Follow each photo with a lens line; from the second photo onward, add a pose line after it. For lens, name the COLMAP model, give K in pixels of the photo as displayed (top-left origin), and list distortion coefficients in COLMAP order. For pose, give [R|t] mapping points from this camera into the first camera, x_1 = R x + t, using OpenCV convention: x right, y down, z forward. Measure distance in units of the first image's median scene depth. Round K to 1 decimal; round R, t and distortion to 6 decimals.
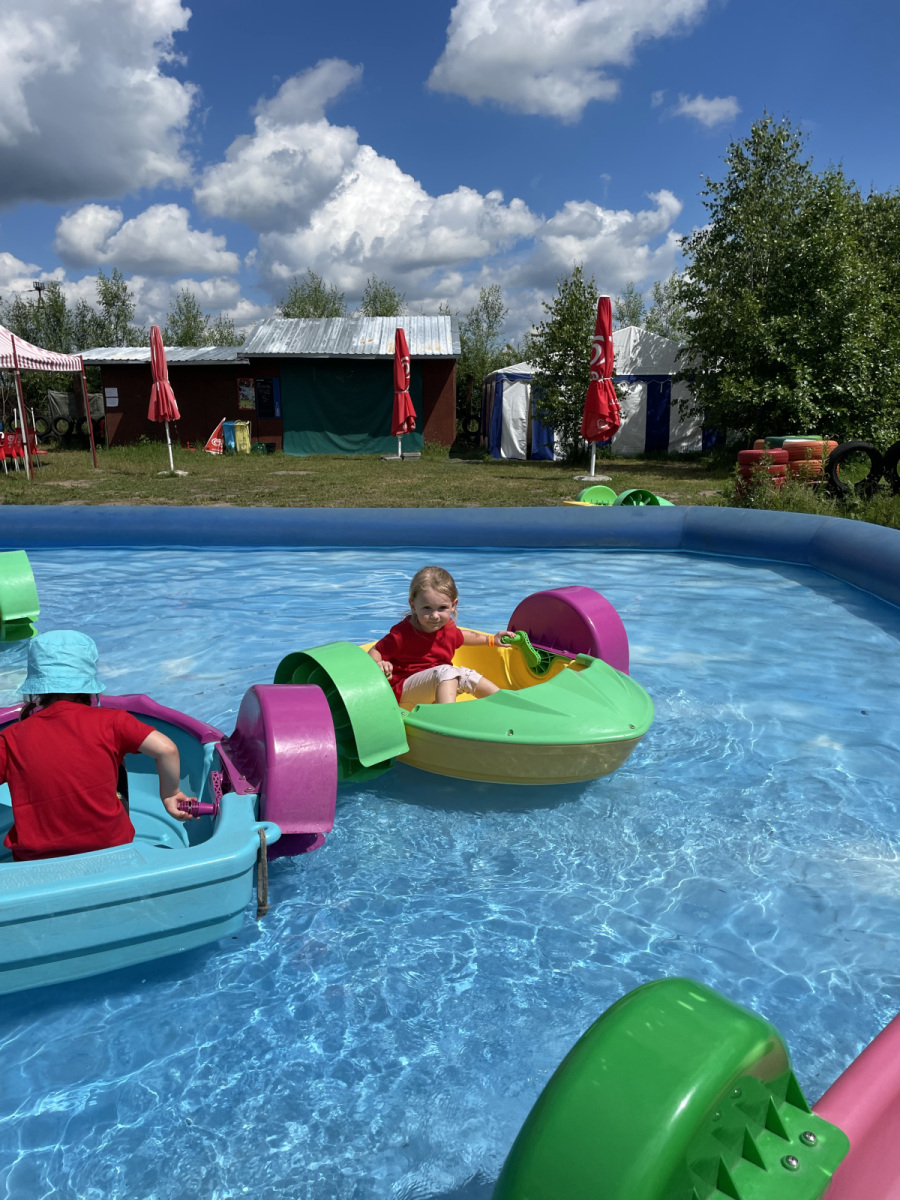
lens RADIAL K [[902.1, 0, 450.0], [0, 902.1, 600.0], [0, 0, 1]] dist [0.078742, -0.111159]
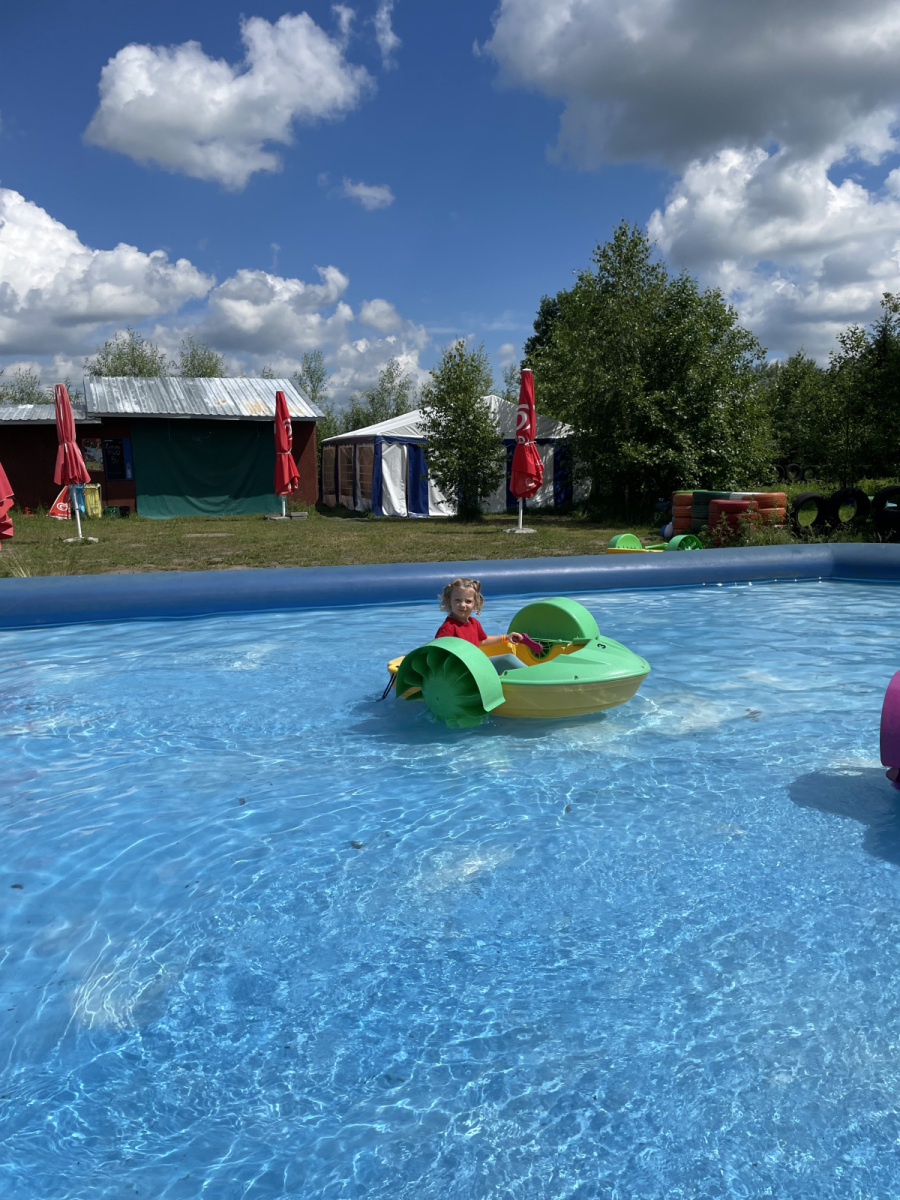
lens RADIAL K [[902.1, 0, 450.0], [0, 902.1, 600.0], [0, 0, 1]] dist [0.078742, -0.111159]
pose [[0.935058, -0.057772, 0.349754, -0.245170], [0.079922, 0.995585, -0.049220, -0.002467], [-0.345367, 0.073977, 0.935548, 0.004498]]
